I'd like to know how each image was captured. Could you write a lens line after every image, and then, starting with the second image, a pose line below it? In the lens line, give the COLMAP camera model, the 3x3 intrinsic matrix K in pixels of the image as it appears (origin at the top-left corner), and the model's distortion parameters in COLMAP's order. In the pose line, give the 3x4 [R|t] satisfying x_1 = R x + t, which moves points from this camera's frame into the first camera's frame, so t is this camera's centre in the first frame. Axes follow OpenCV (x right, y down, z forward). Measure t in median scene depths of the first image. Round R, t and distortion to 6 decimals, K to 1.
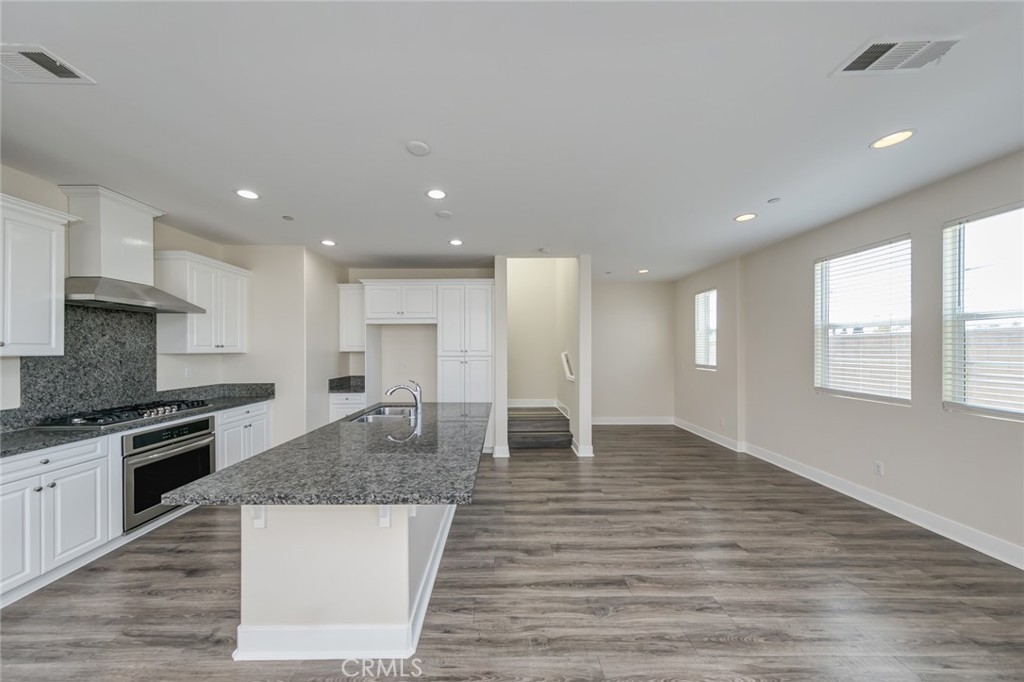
lens RADIAL K [[323.8, 0, 466.1], [0, 323.8, 351.2], [0, 0, 1]] dist [0.008627, 0.000188]
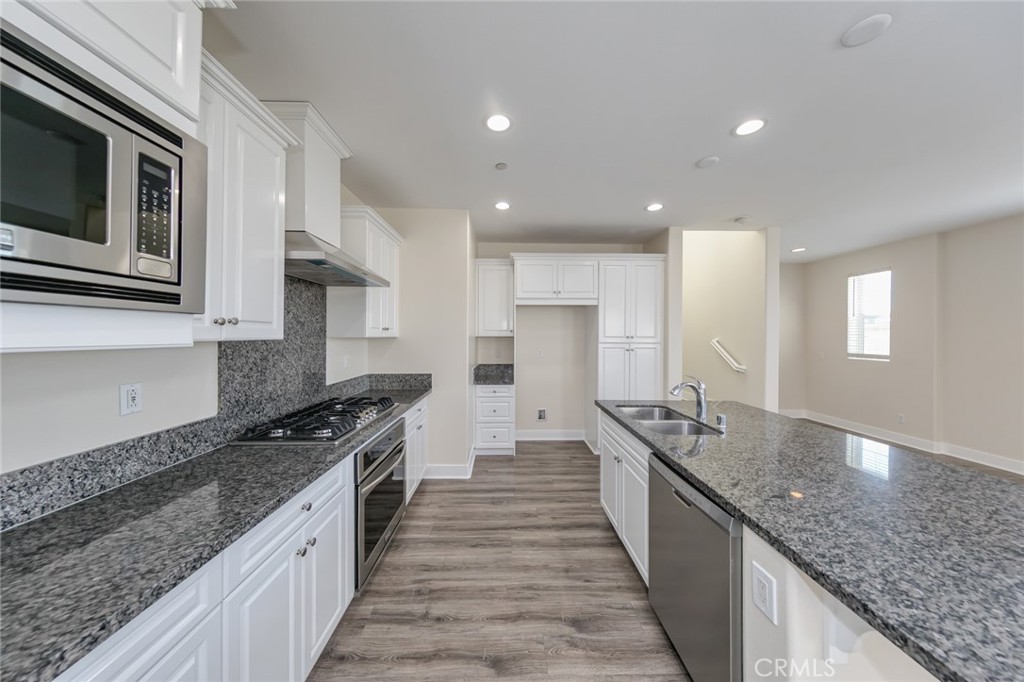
lens RADIAL K [[323.8, 0, 512.4], [0, 323.8, 338.4], [0, 0, 1]] dist [0.008627, 0.000188]
pose [[0.999683, 0.008286, 0.023754, -0.517046], [-0.008424, 0.999948, 0.005741, 0.001120], [-0.023705, -0.005940, 0.999701, 0.207550]]
